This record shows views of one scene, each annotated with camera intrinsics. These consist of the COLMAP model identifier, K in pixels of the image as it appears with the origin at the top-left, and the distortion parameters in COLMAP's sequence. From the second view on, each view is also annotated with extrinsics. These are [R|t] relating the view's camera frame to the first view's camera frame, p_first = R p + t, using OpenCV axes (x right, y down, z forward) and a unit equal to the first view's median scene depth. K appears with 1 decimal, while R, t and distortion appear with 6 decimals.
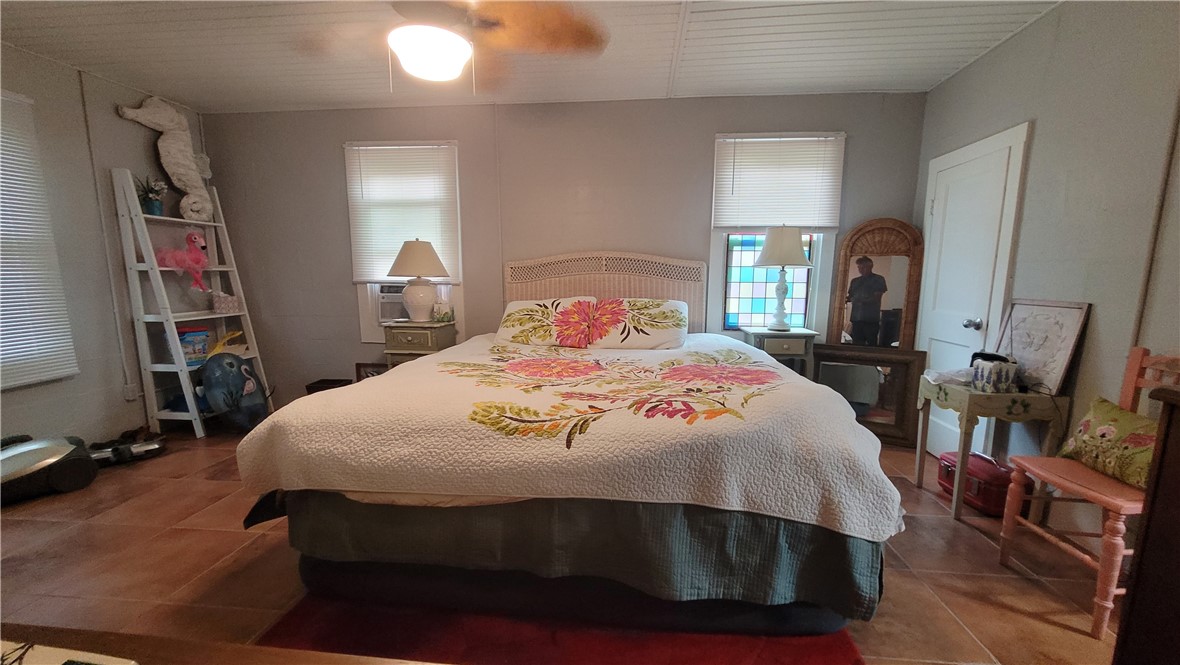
lens RADIAL K [[465.8, 0, 596.9], [0, 465.8, 348.8], [0, 0, 1]] dist [0.003042, 0.000164]
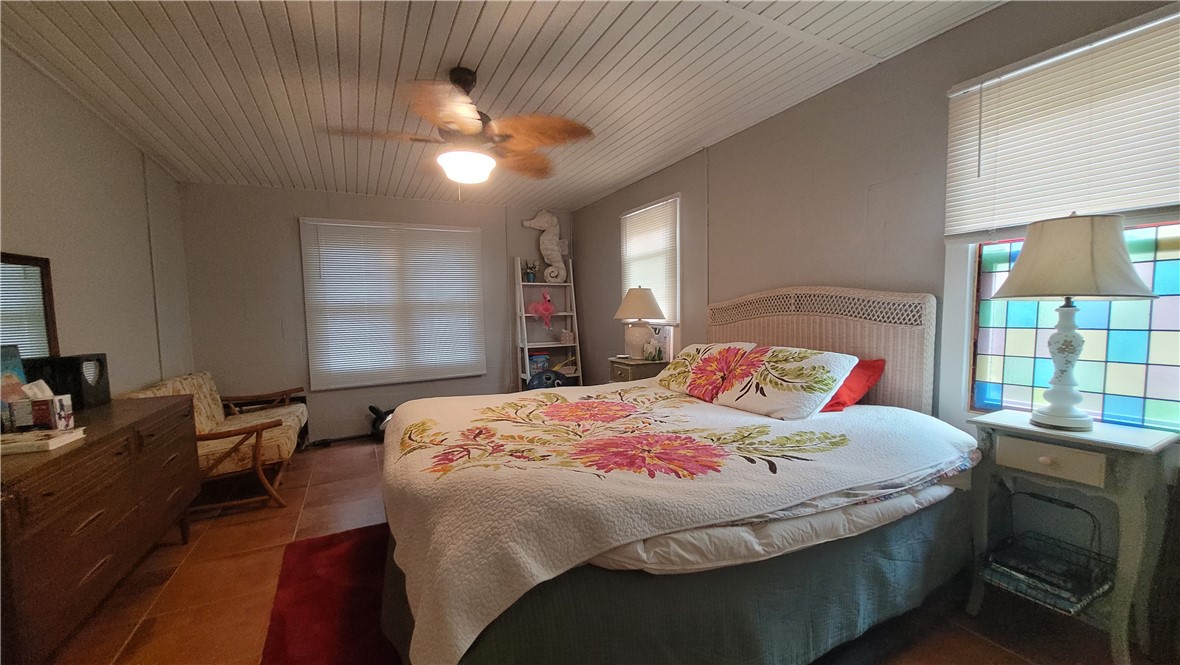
lens RADIAL K [[465.8, 0, 596.9], [0, 465.8, 348.8], [0, 0, 1]] dist [0.003042, 0.000164]
pose [[0.549710, 0.050883, -0.833804, 0.526602], [-0.116868, 0.993011, -0.016450, -0.055183], [0.827140, 0.106488, 0.551815, 0.312295]]
